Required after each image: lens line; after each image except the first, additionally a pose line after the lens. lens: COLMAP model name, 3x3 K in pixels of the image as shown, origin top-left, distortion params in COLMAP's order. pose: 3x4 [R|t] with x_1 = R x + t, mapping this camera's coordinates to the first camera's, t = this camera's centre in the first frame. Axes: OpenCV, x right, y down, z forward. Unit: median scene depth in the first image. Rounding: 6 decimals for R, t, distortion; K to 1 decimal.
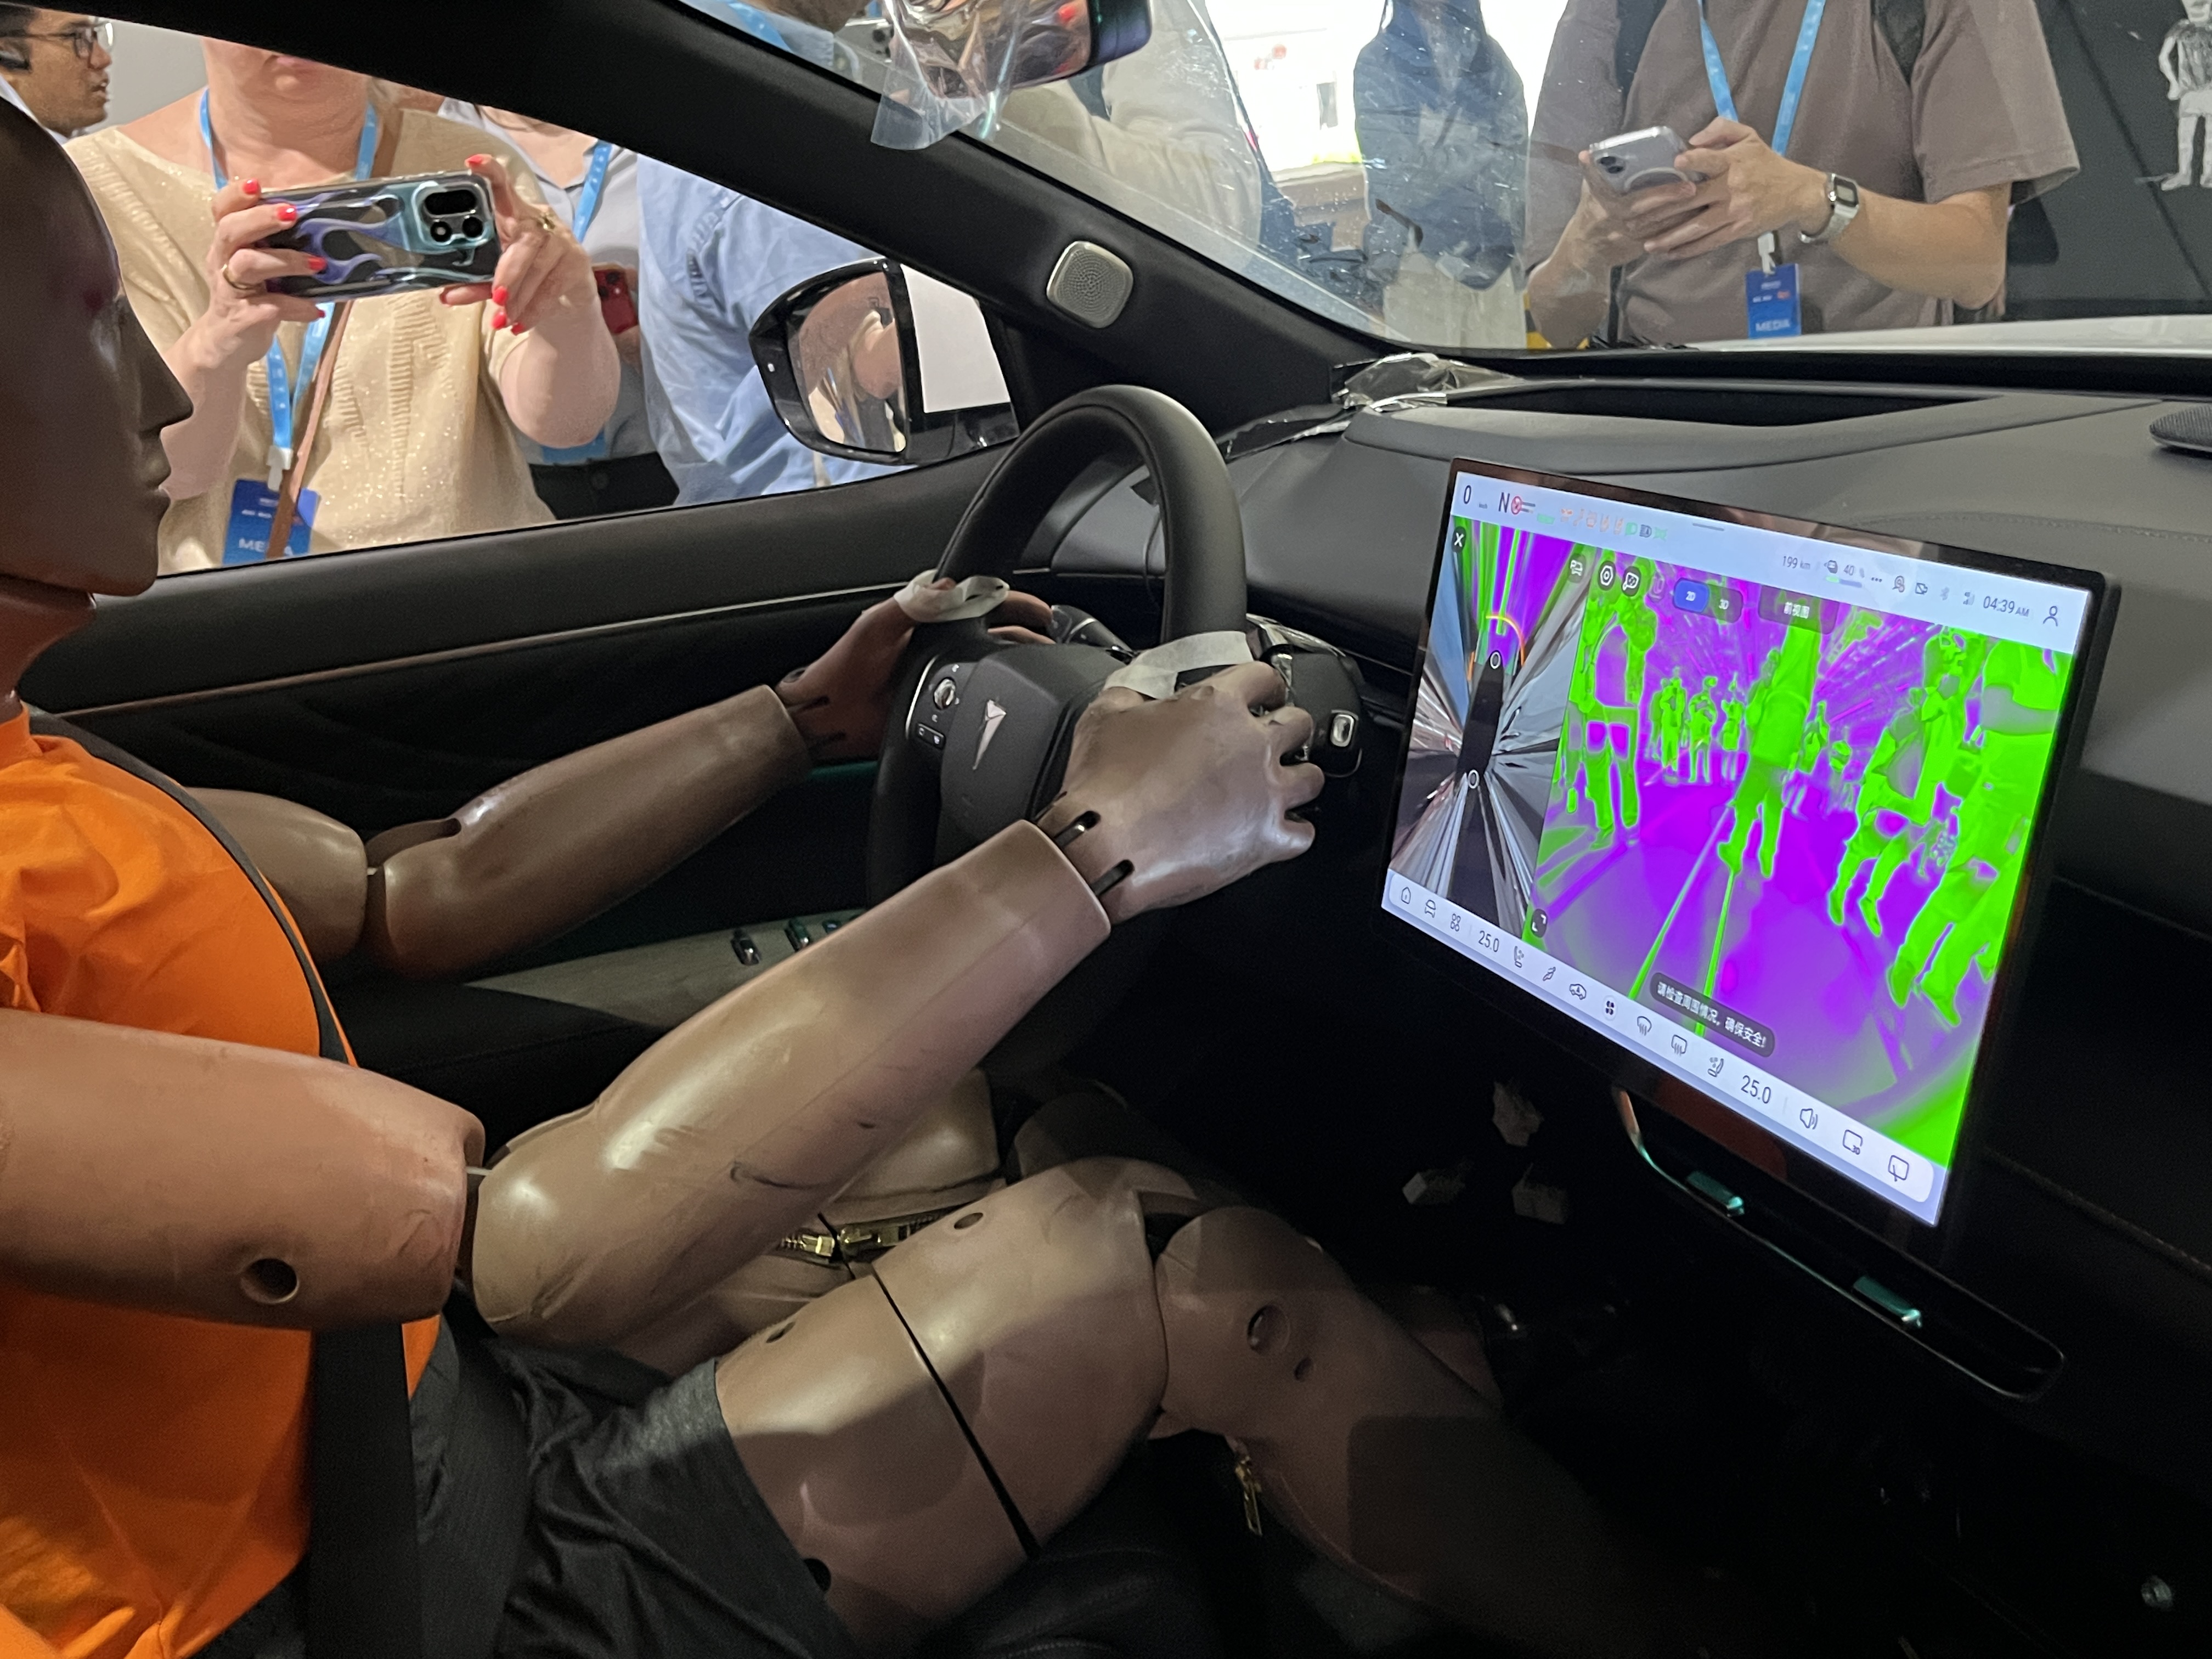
lens RADIAL K [[2051.0, 0, 1098.8], [0, 2051.0, 848.7], [0, 0, 1]] dist [0.005943, 0.000000]
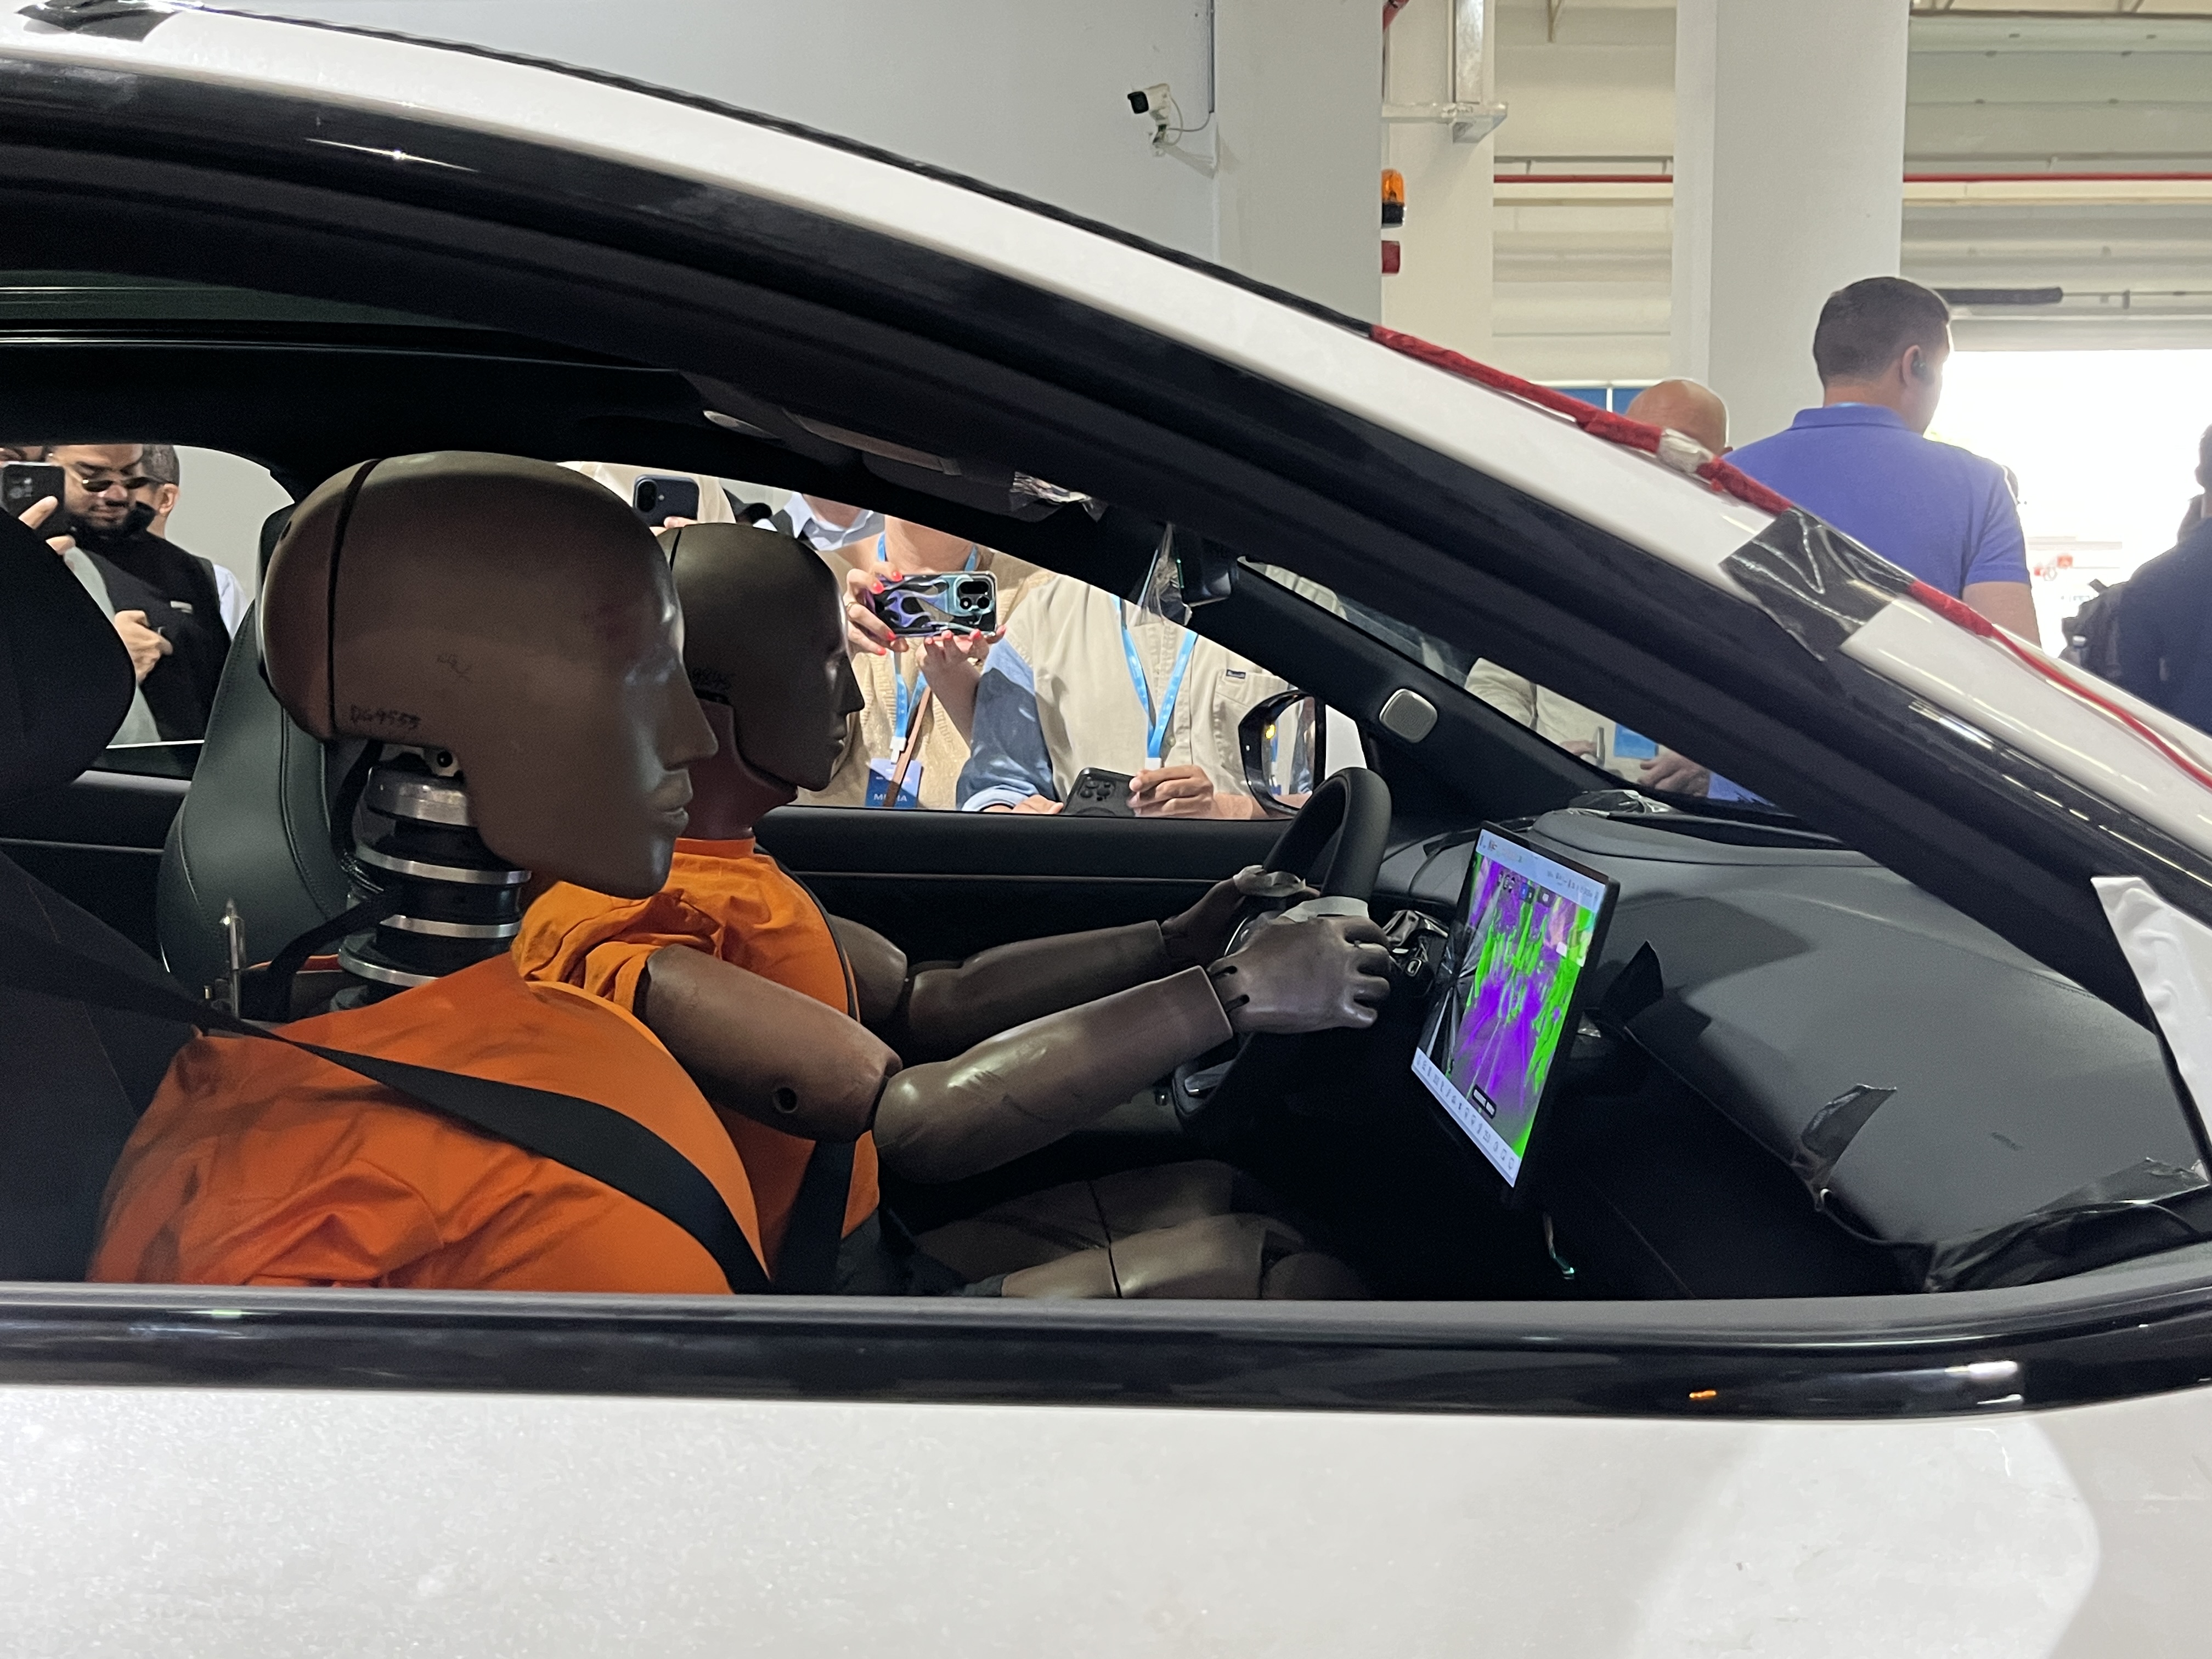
lens RADIAL K [[2051.0, 0, 1109.8], [0, 2051.0, 823.5], [0, 0, 1]] dist [0.005943, 0.000000]
pose [[0.931305, 0.148466, -0.332608, 0.465273], [-0.217239, 0.959372, -0.180035, 0.205580], [0.292366, 0.239923, 0.925721, -0.755301]]
